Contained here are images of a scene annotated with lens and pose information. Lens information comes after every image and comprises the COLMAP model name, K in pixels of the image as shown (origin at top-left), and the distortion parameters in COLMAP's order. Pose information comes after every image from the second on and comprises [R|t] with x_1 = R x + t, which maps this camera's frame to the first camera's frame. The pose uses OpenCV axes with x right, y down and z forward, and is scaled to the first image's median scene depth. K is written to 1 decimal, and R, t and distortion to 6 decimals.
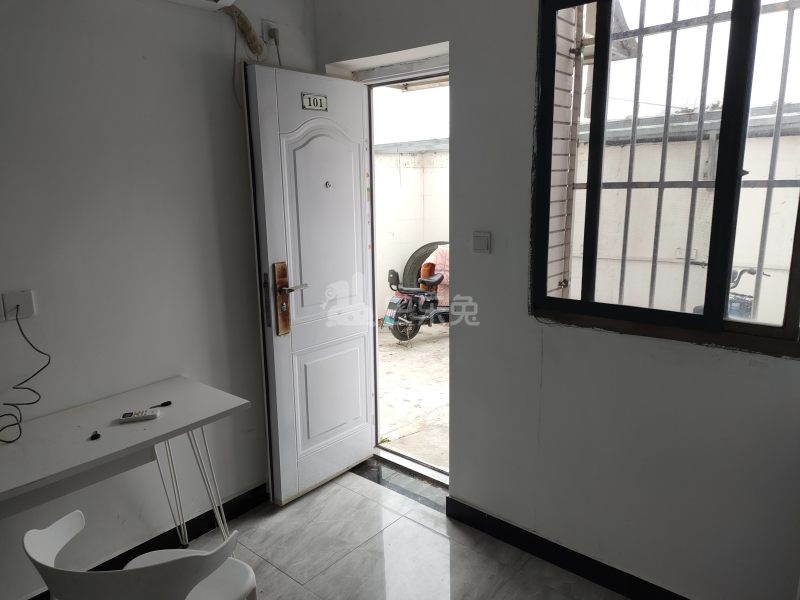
lens RADIAL K [[578.2, 0, 380.7], [0, 578.2, 298.6], [0, 0, 1]] dist [0.082367, -0.078917]
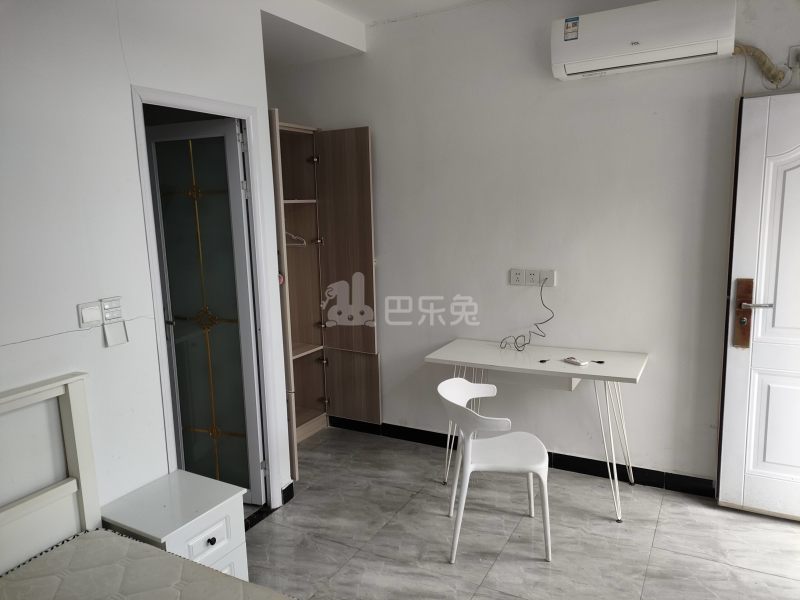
lens RADIAL K [[575.6, 0, 400.0], [0, 575.6, 300.0], [0, 0, 1]] dist [0.080606, -0.076805]
pose [[0.230482, 0.166994, -0.958640, 0.706067], [-0.165375, 0.977555, 0.130529, -0.058937], [0.958921, 0.128450, 0.252926, 0.132565]]
